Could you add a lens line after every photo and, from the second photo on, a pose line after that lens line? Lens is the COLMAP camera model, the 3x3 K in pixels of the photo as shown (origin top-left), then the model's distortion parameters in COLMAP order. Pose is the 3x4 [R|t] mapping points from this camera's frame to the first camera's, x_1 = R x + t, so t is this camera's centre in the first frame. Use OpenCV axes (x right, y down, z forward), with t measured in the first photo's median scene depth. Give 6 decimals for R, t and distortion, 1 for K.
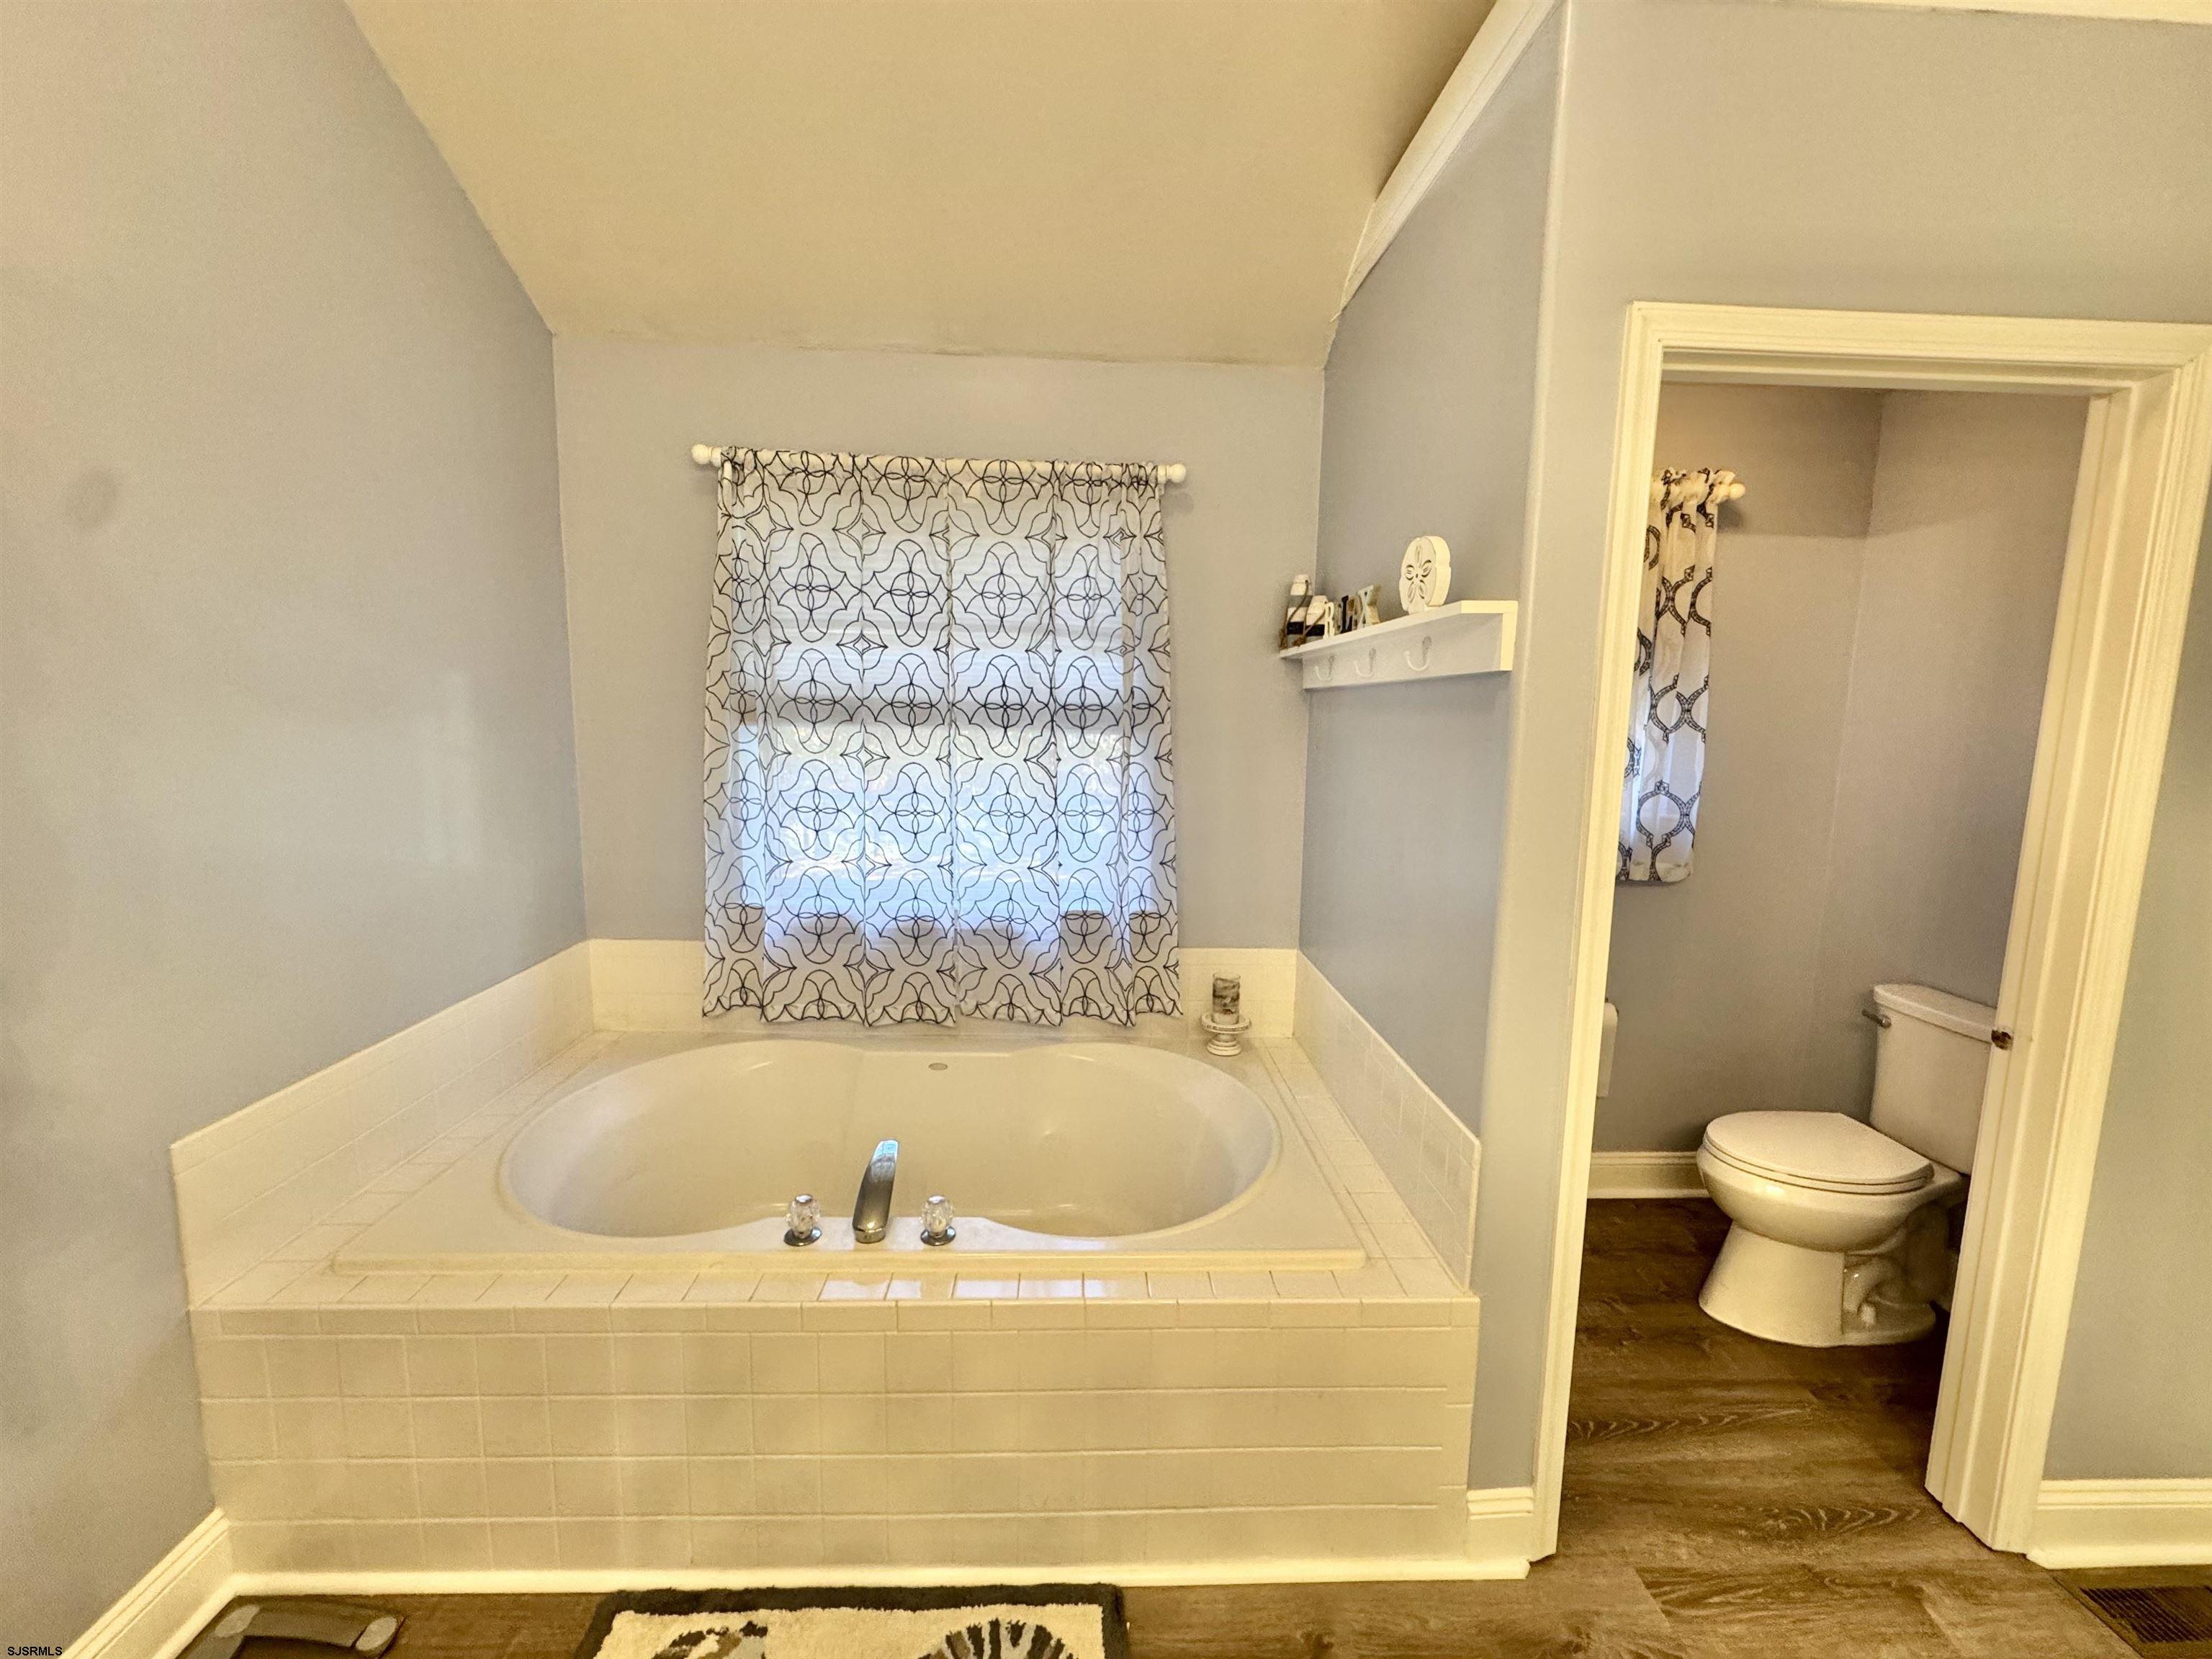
lens RADIAL K [[880.0, 0, 1106.1], [0, 880.0, 826.2], [0, 0, 1]] dist [-0.001654, 0.000106]
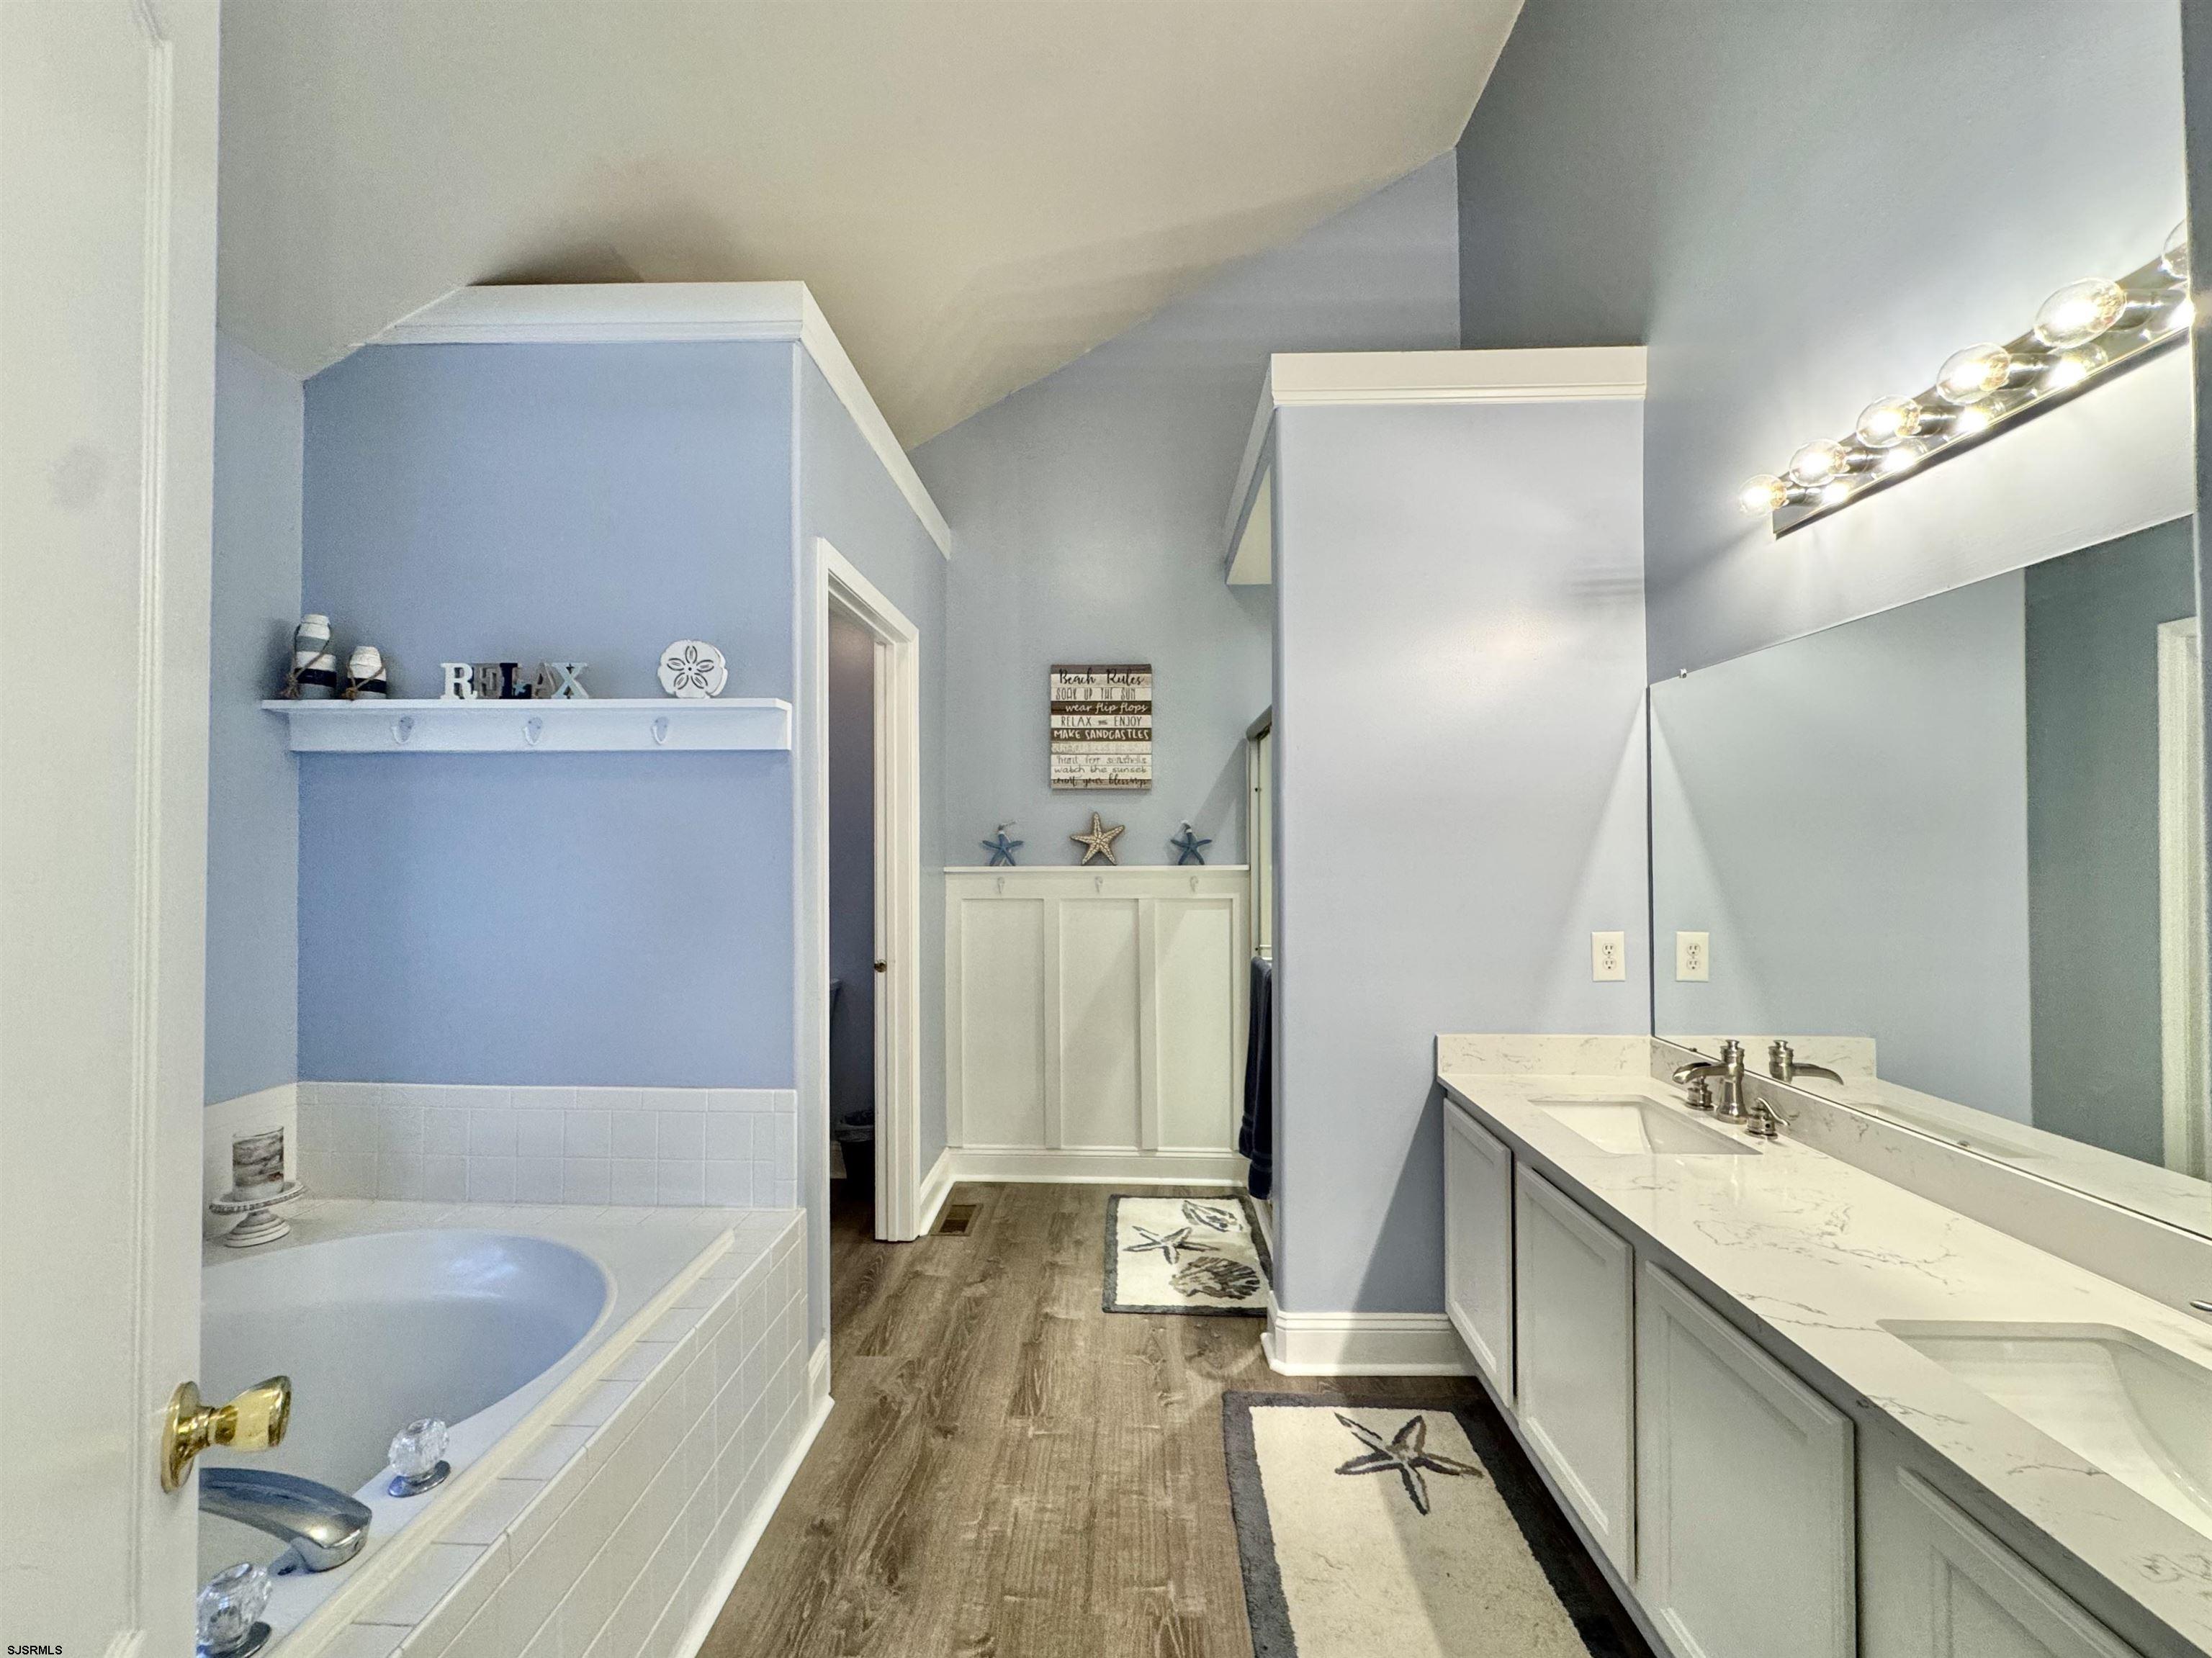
lens RADIAL K [[879.9, 0, 1106.1], [0, 879.9, 825.7], [0, 0, 1]] dist [-0.001654, 0.000106]
pose [[0.076406, 0.008101, 0.997044, -0.861260], [0.127425, 0.991688, -0.017823, 0.034403], [-0.988901, 0.128410, 0.074738, 0.351627]]
